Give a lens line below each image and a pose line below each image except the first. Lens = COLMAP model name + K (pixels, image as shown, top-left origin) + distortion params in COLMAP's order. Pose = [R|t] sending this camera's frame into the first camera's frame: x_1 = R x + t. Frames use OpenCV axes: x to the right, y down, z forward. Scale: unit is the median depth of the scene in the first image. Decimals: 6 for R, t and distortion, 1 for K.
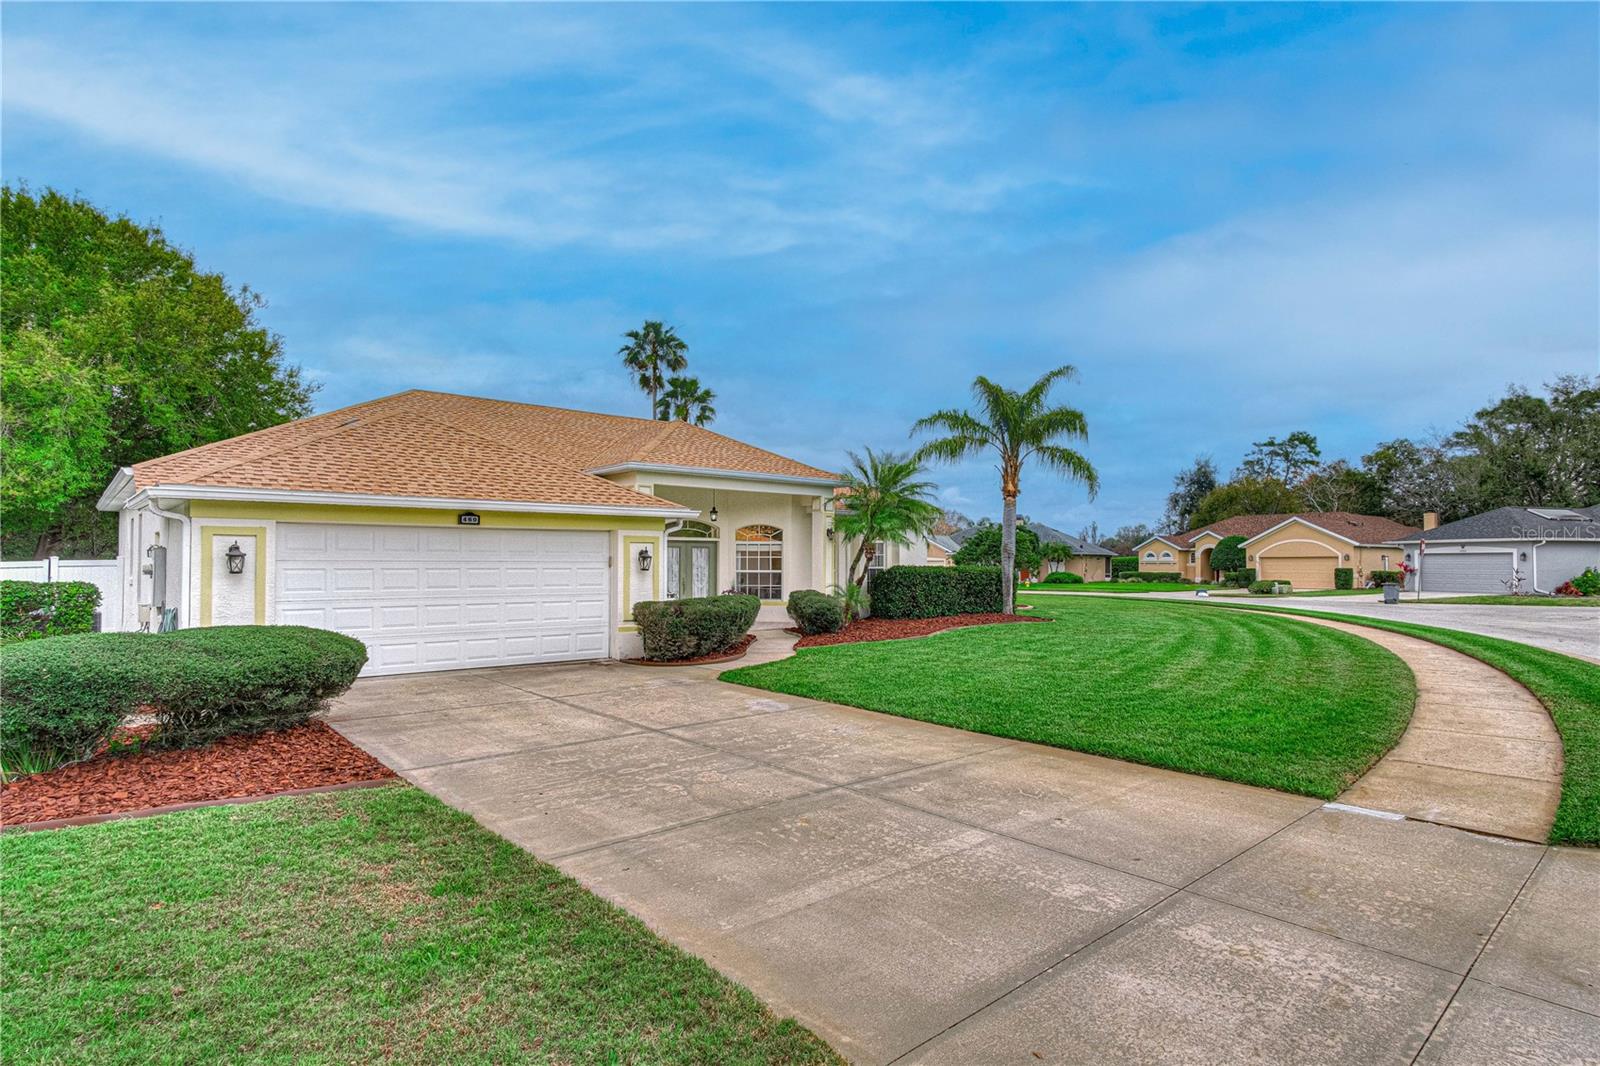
lens RADIAL K [[795.1, 0, 800.0], [0, 795.1, 533.0], [0, 0, 1]] dist [0.050281, 0.000207]
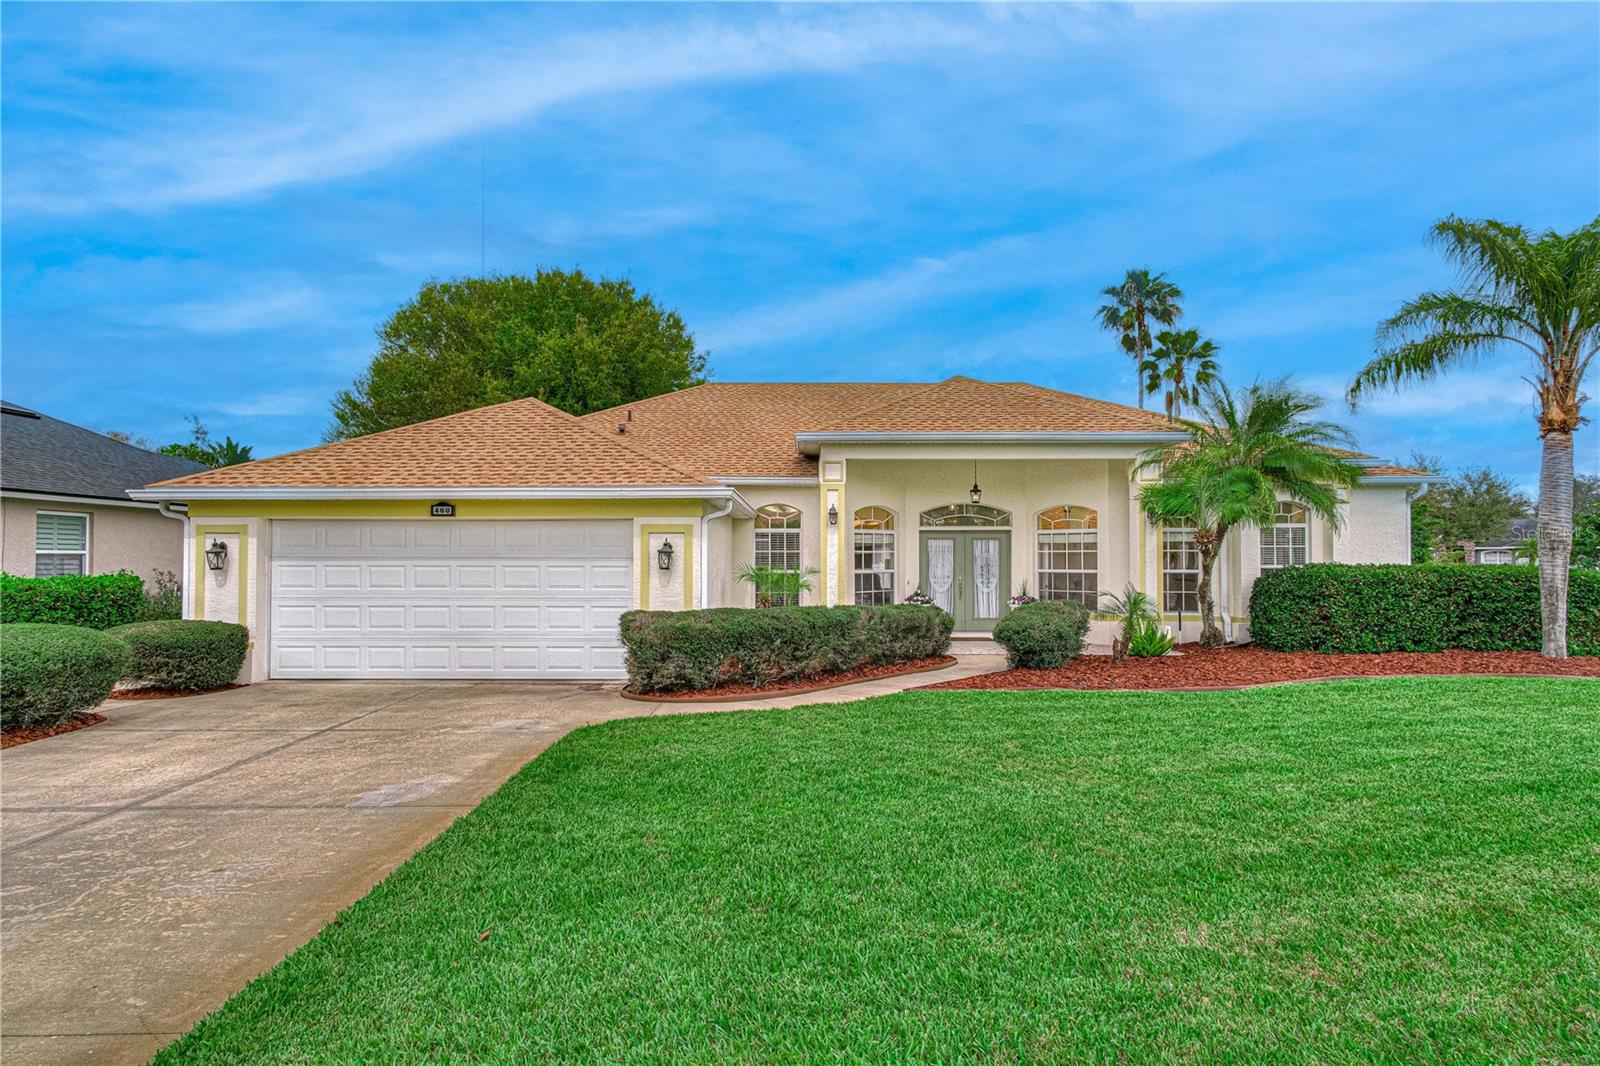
lens RADIAL K [[835.0, 0, 800.0], [0, 835.0, 533.0], [0, 0, 1]] dist [0.003800, 0.000481]
pose [[0.775270, -0.022688, -0.631222, 0.227883], [0.025649, 0.999661, -0.004429, 0.010670], [0.631109, -0.012757, 0.775589, 0.261740]]
